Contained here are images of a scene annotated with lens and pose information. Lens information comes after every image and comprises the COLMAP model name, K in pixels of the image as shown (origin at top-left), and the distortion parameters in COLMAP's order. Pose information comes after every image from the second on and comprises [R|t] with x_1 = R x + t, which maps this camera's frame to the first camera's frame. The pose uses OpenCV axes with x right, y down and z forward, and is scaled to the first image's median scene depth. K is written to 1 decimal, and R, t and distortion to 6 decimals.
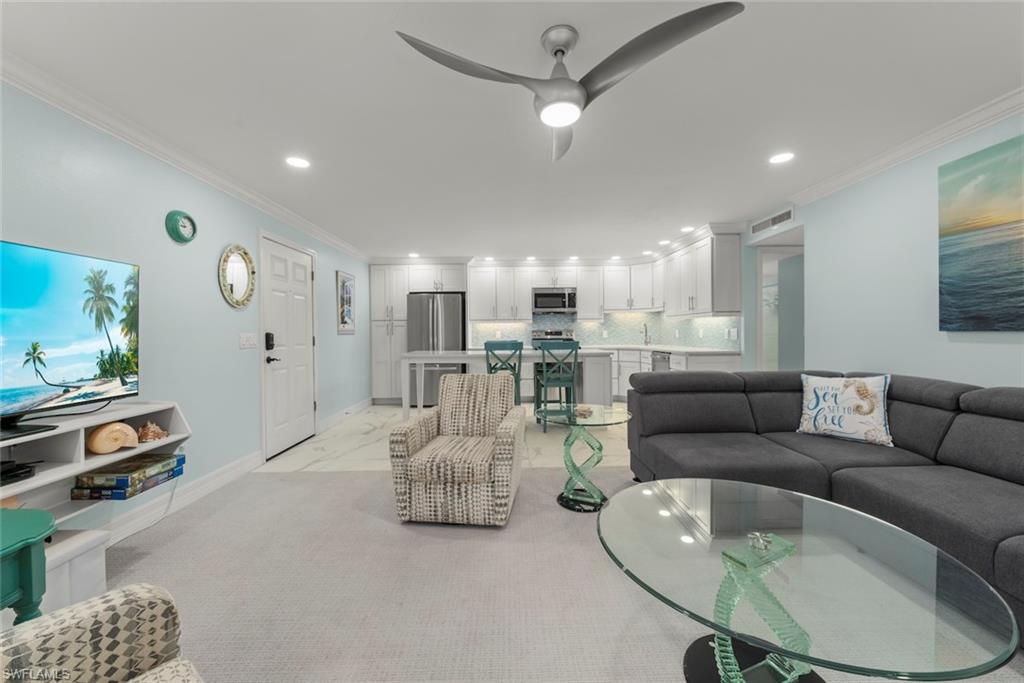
lens RADIAL K [[391.4, 0, 512.1], [0, 391.4, 336.2], [0, 0, 1]] dist [-0.001132, -0.000074]
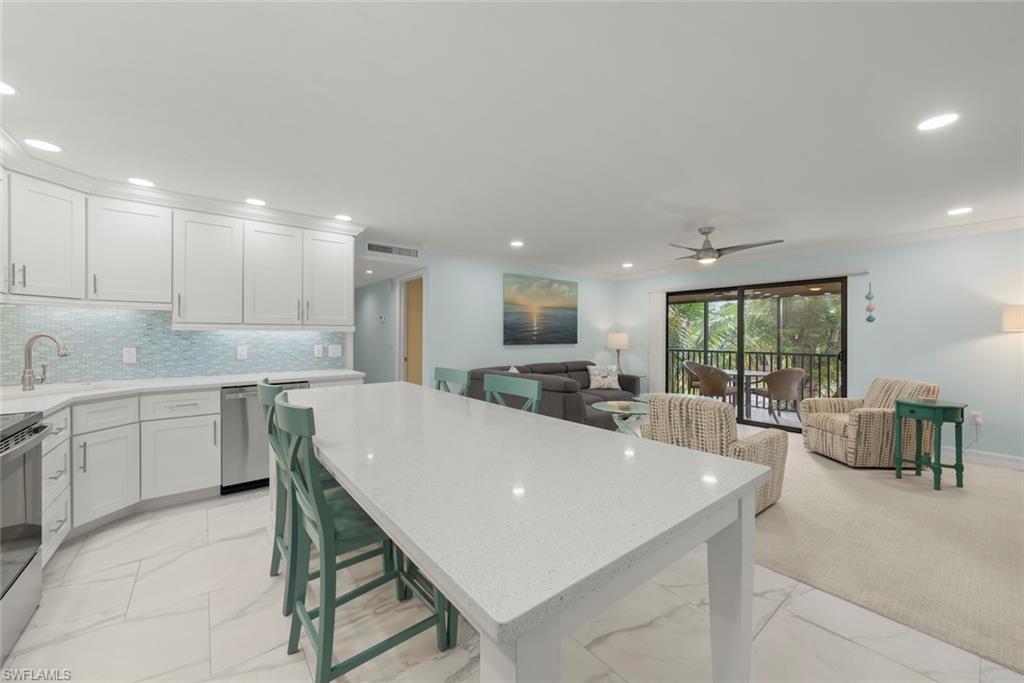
lens RADIAL K [[386.7, 0, 511.9], [0, 386.7, 335.4], [0, 0, 1]] dist [-0.000088, 0.000243]
pose [[-0.617217, 0.010434, 0.786724, -0.372245], [0.014391, 0.999895, -0.001971, -0.033405], [-0.786661, 0.010105, -0.617302, 1.246601]]
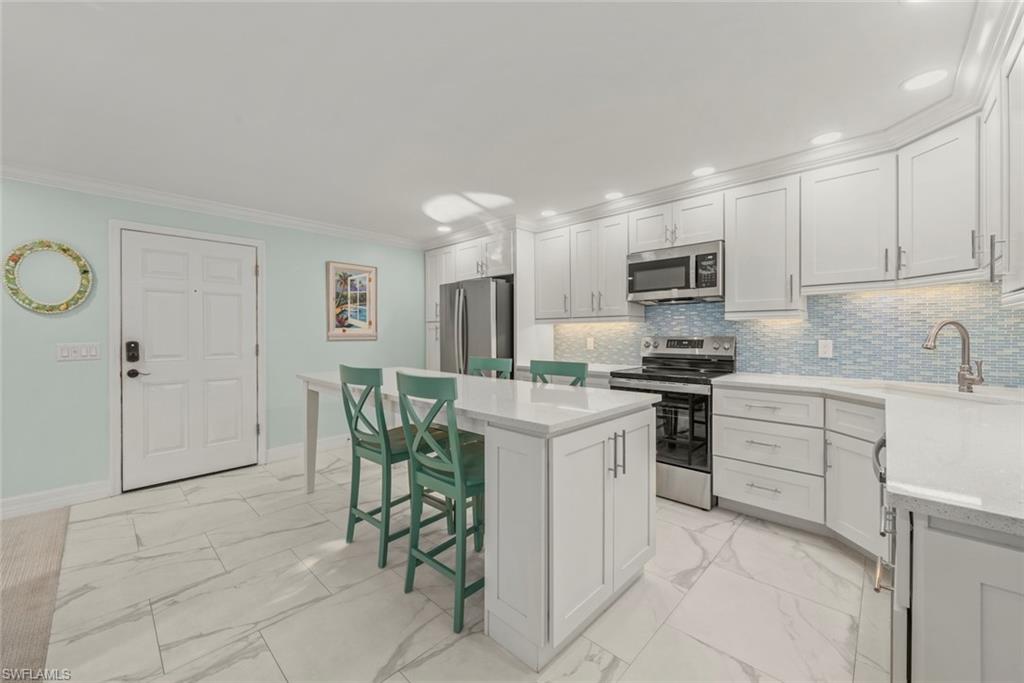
lens RADIAL K [[395.2, 0, 512.4], [0, 395.2, 334.3], [0, 0, 1]] dist [-0.001719, -0.000213]
pose [[0.714873, 0.009297, -0.699192, 0.441228], [-0.009773, 0.999947, 0.003304, -0.027464], [0.699186, 0.004471, 0.714926, 0.762240]]
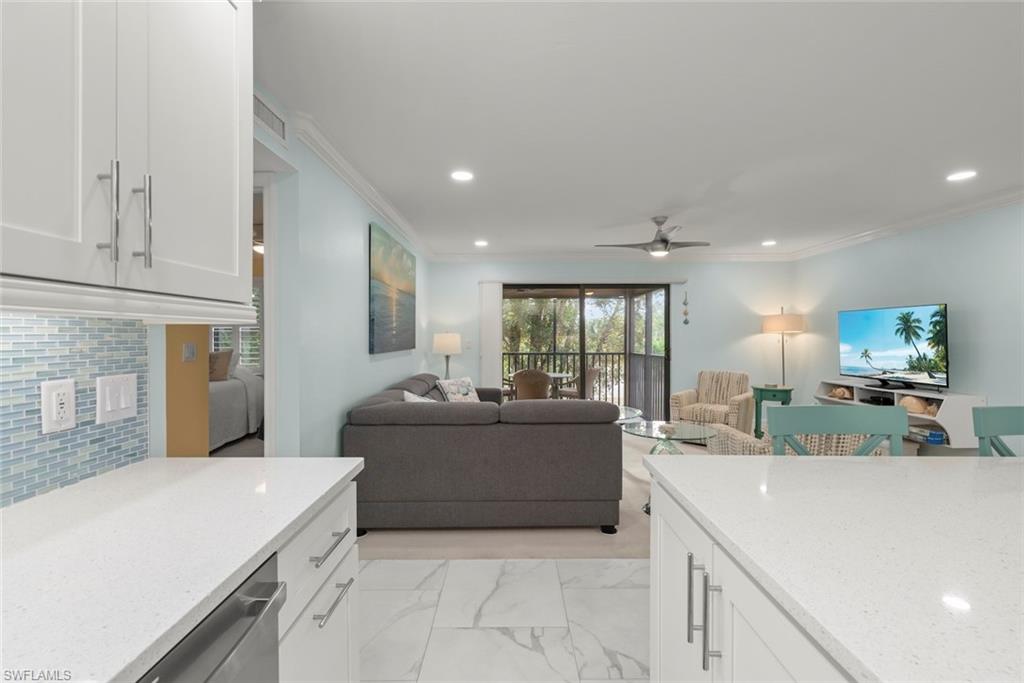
lens RADIAL K [[450.1, 0, 510.7], [0, 450.1, 337.2], [0, 0, 1]] dist [-0.010674, 0.000077]
pose [[-0.999848, 0.013187, 0.011371, 0.338893], [0.013334, 0.999827, 0.012949, -0.041821], [-0.011198, 0.013098, -0.999852, 1.280278]]
